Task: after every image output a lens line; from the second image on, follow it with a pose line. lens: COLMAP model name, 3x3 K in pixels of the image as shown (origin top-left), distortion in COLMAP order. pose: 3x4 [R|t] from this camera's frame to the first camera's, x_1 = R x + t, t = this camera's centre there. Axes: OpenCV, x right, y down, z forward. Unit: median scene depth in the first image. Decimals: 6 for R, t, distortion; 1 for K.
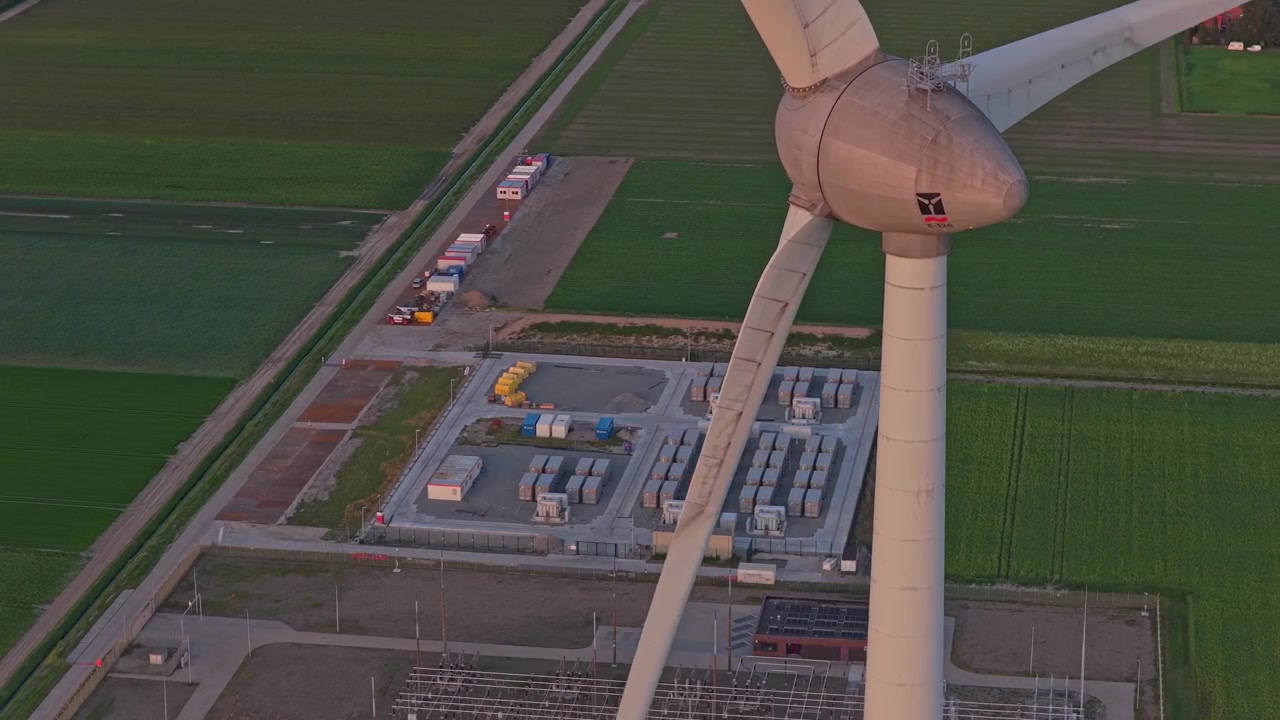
lens RADIAL K [[2782.1, 0, 640.0], [0, 2782.1, 360.0], [0, 0, 1]] dist [-0.152263, 0.333795]
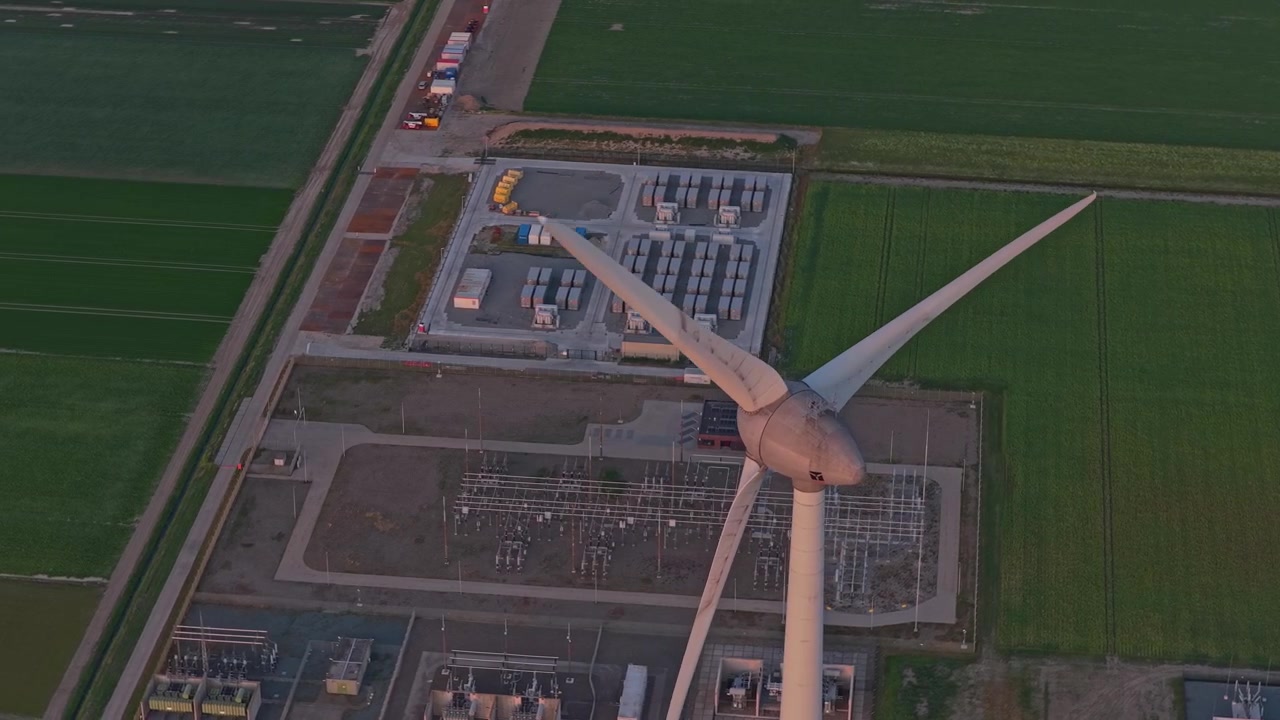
lens RADIAL K [[2782.1, 0, 640.0], [0, 2782.1, 360.0], [0, 0, 1]] dist [-0.152263, 0.333795]
pose [[0.999203, -0.020813, 0.034050, -0.031653], [0.013223, 0.977697, 0.209606, -0.206011], [-0.037653, -0.208988, 0.977193, -0.335959]]
